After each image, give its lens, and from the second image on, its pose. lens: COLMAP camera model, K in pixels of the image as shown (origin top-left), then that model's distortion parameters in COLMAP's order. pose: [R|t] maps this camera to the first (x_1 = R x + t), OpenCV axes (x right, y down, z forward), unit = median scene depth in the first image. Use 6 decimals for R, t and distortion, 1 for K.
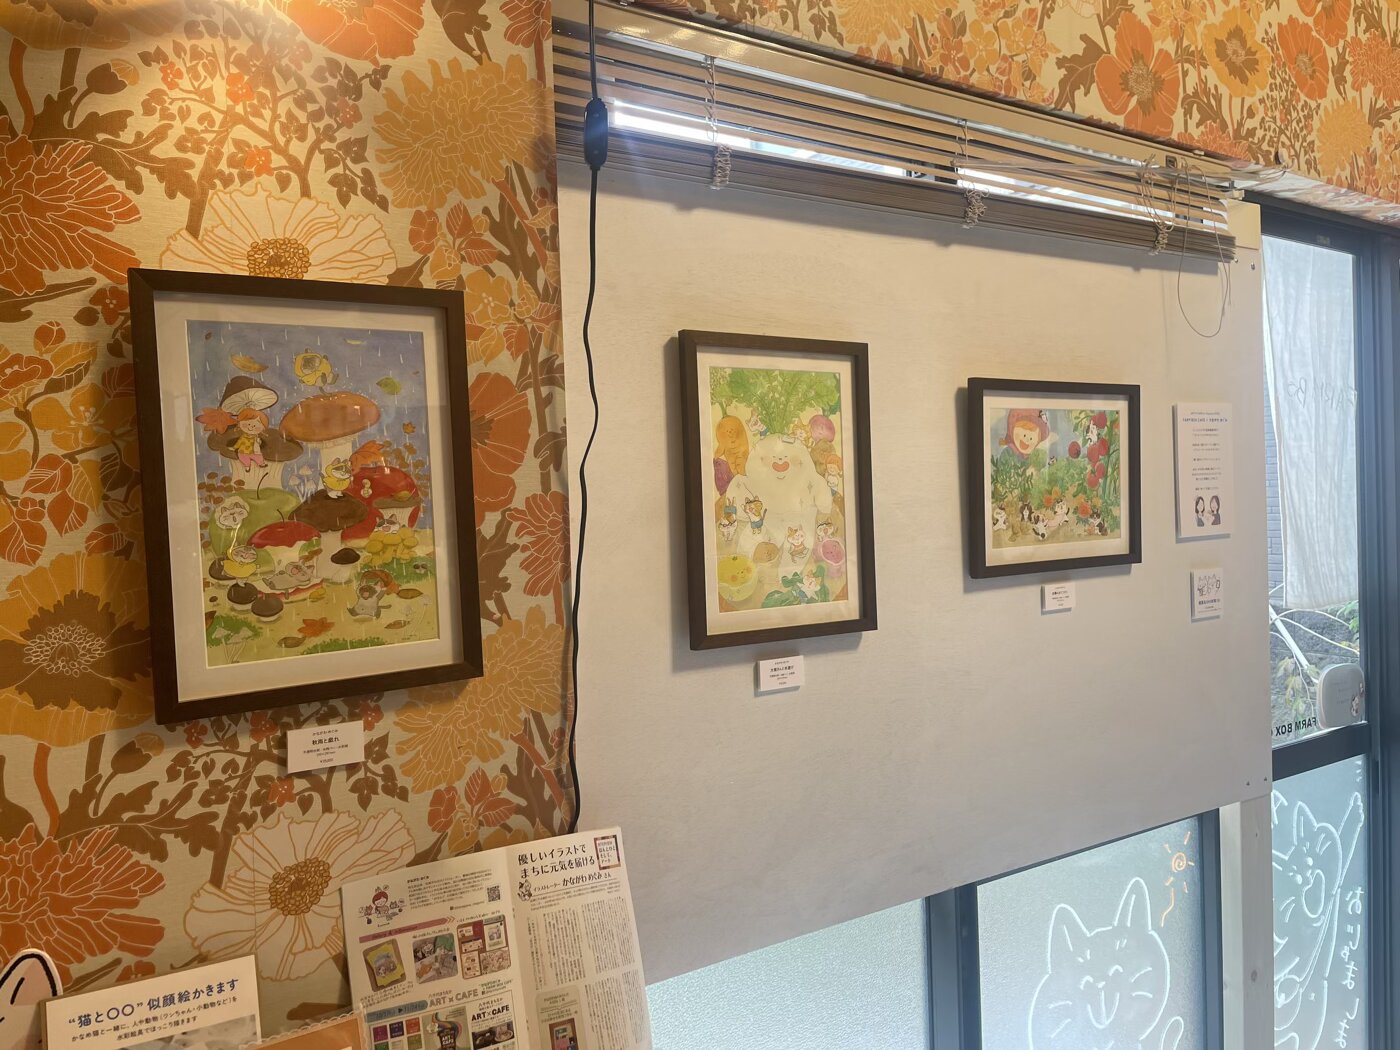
lens RADIAL K [[1057.5, 0, 709.2], [0, 1057.5, 531.3], [0, 0, 1]] dist [0.051723, -0.070849]
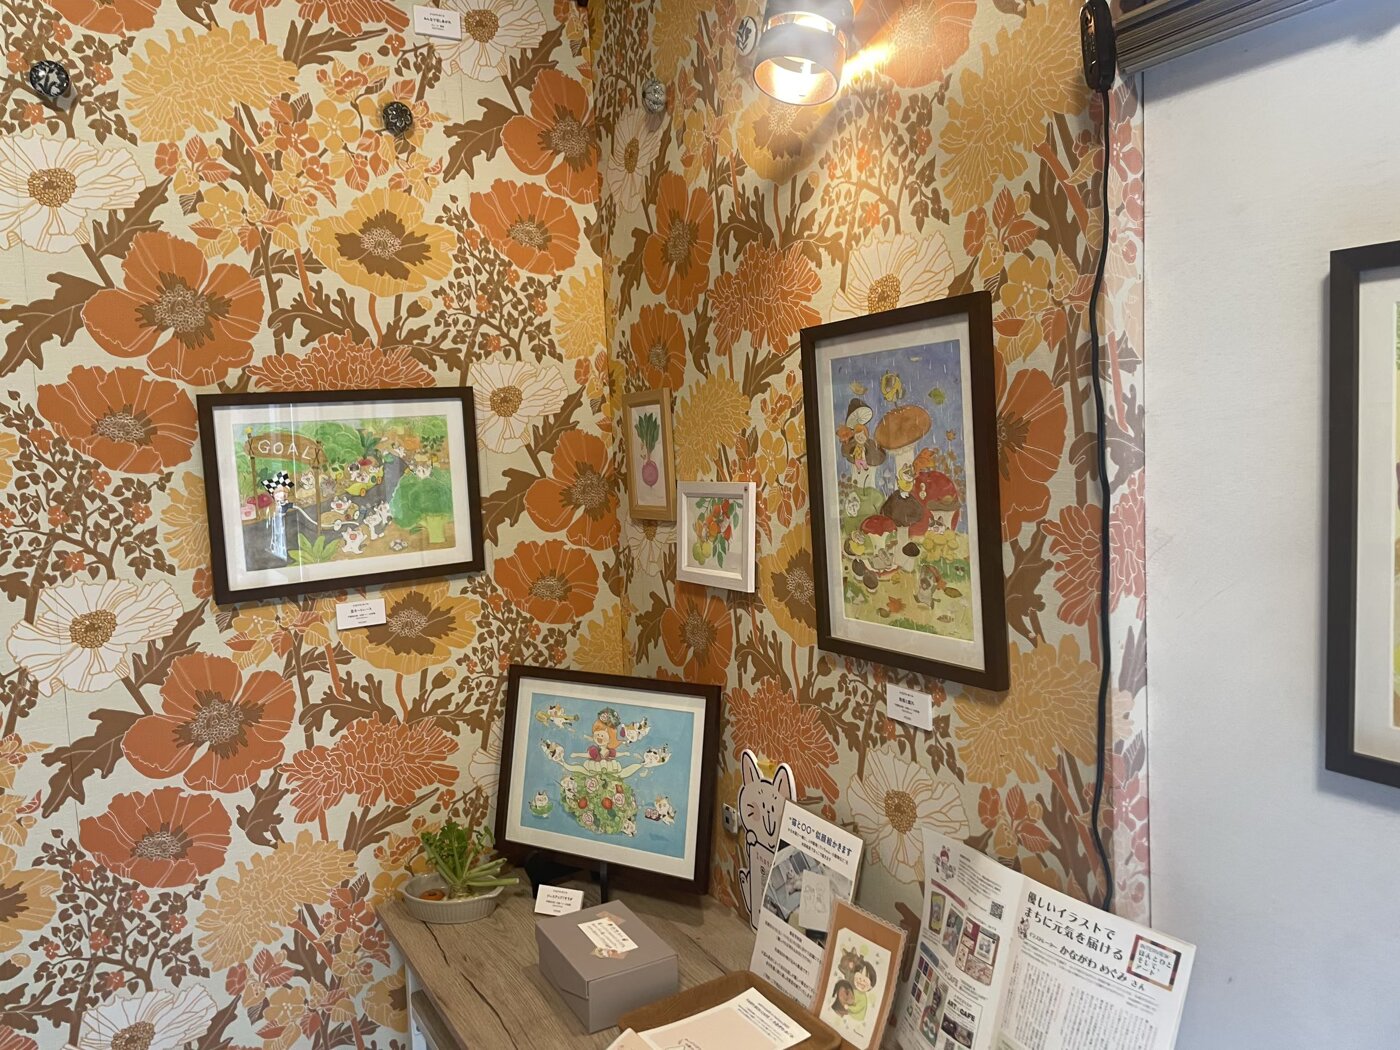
lens RADIAL K [[1057.5, 0, 697.9], [0, 1057.5, 519.4], [0, 0, 1]] dist [0.051723, -0.070849]
pose [[-0.074495, 0.127698, -0.989011, 0.800605], [0.025127, 0.991693, 0.126152, -0.158850], [0.996905, -0.015453, -0.077085, 0.869005]]
